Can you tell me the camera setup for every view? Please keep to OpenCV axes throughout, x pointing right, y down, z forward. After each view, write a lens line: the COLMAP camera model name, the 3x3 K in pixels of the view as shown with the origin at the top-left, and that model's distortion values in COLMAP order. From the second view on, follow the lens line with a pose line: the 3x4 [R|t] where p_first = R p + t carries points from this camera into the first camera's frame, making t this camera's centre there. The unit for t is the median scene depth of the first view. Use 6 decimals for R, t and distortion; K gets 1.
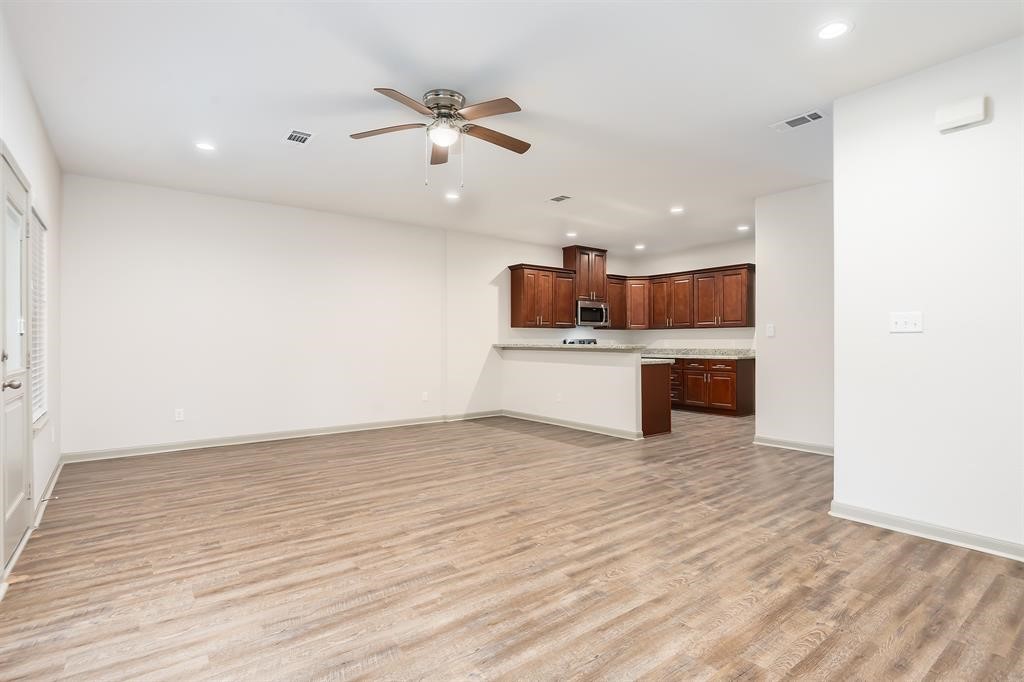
lens RADIAL K [[512.1, 0, 523.9], [0, 512.1, 342.1], [0, 0, 1]] dist [-0.014848, 0.000103]
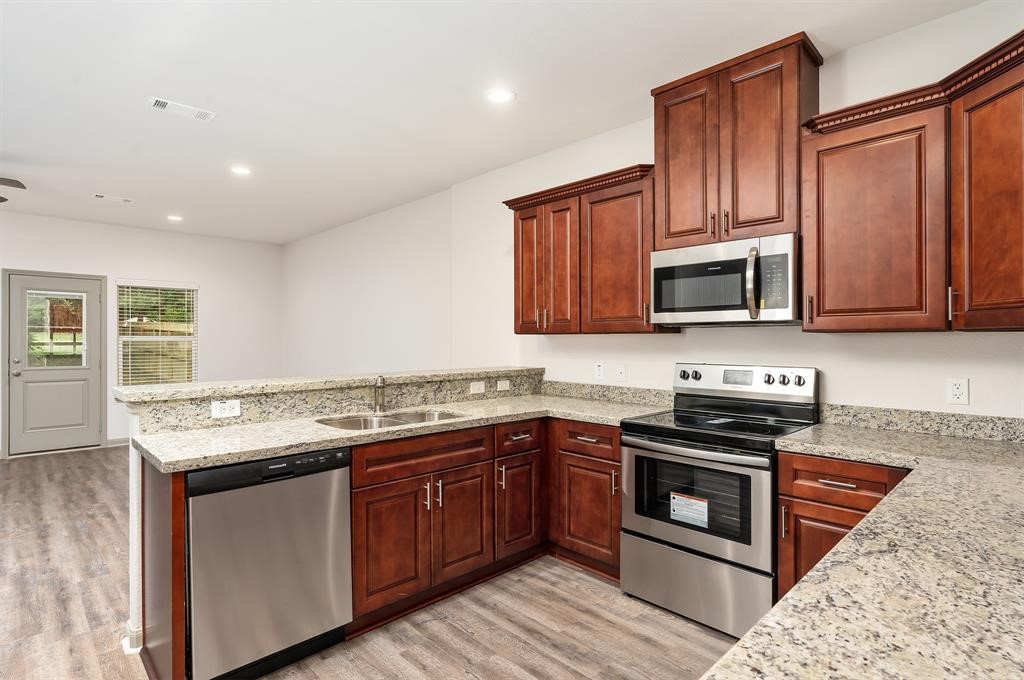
lens RADIAL K [[530.9, 0, 512.0], [0, 530.9, 340.0], [0, 0, 1]] dist [-0.002157, 0.000637]
pose [[0.077561, 0.002204, -0.996985, 1.037073], [-0.003884, 0.999991, 0.001908, -0.053718], [0.996980, 0.003724, 0.077569, 2.047883]]
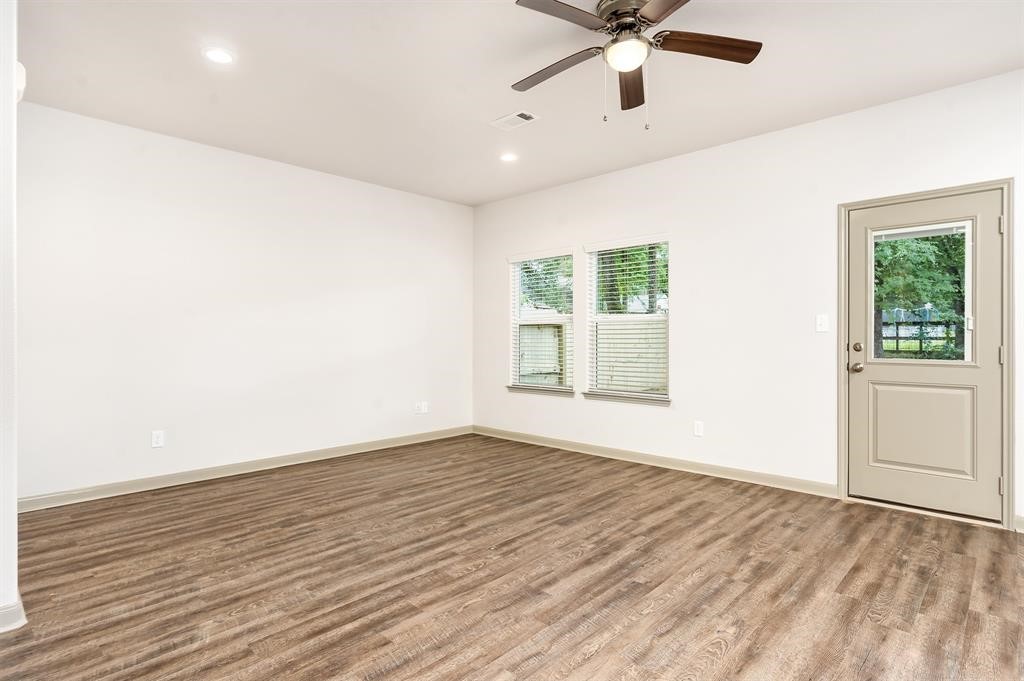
lens RADIAL K [[530.9, 0, 512.0], [0, 530.9, 340.5], [0, 0, 1]] dist [-0.002157, 0.000637]
pose [[-0.991667, 0.003405, -0.128780, 0.095854], [0.002804, 0.999984, 0.004850, -0.001825], [0.128794, 0.004448, -0.991661, 1.587640]]
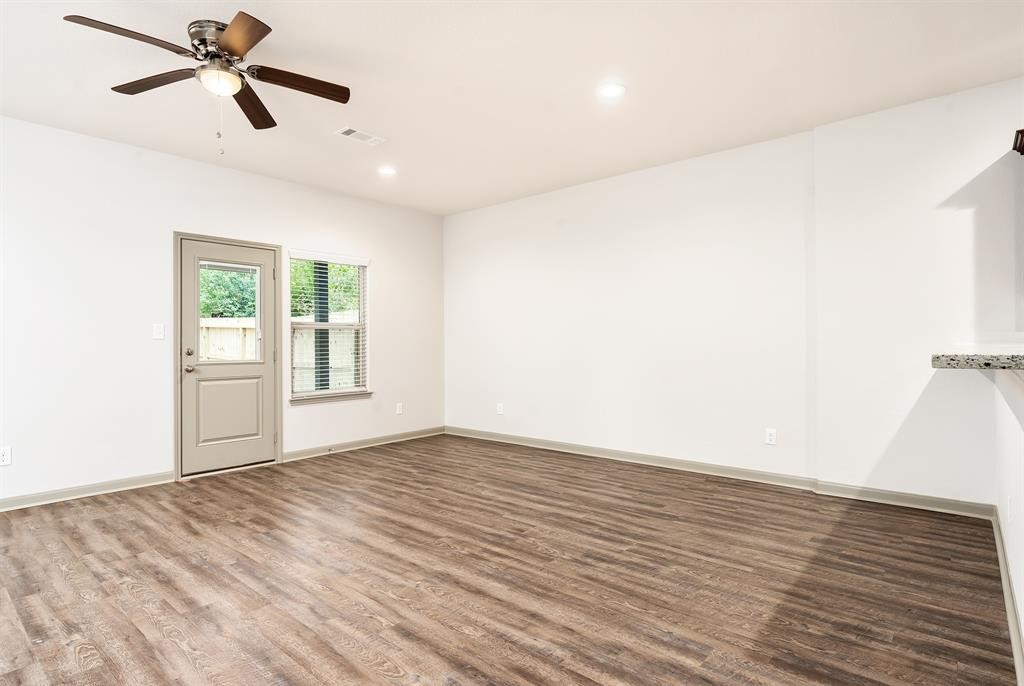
lens RADIAL K [[532.5, 0, 511.4], [0, 532.5, 360.5], [0, 0, 1]] dist [-0.004618, 0.000542]
pose [[0.178771, 0.032696, -0.983347, 0.659998], [0.004289, 0.999412, 0.034010, -0.001872], [0.983881, -0.010298, 0.178526, 1.191372]]
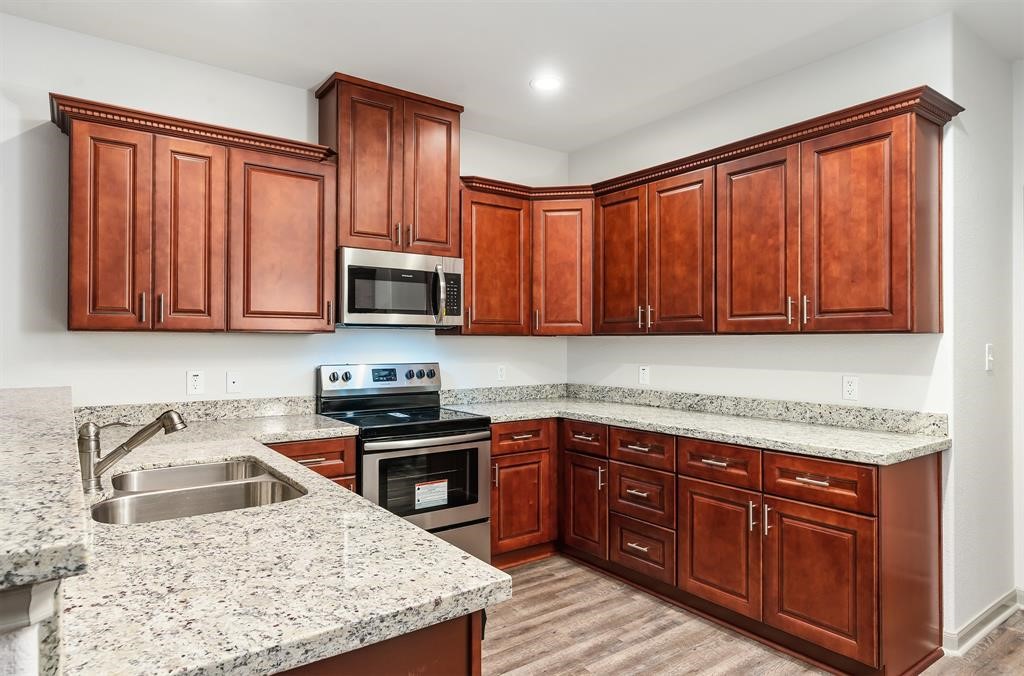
lens RADIAL K [[603.8, 0, 512.0], [0, 603.8, 338.0], [0, 0, 1]] dist [0.003156, 0.000806]
pose [[0.998629, 0.004904, -0.052120, 0.535192], [-0.005269, 0.999962, -0.006886, -0.052492], [0.052084, 0.007151, 0.998617, 1.475015]]
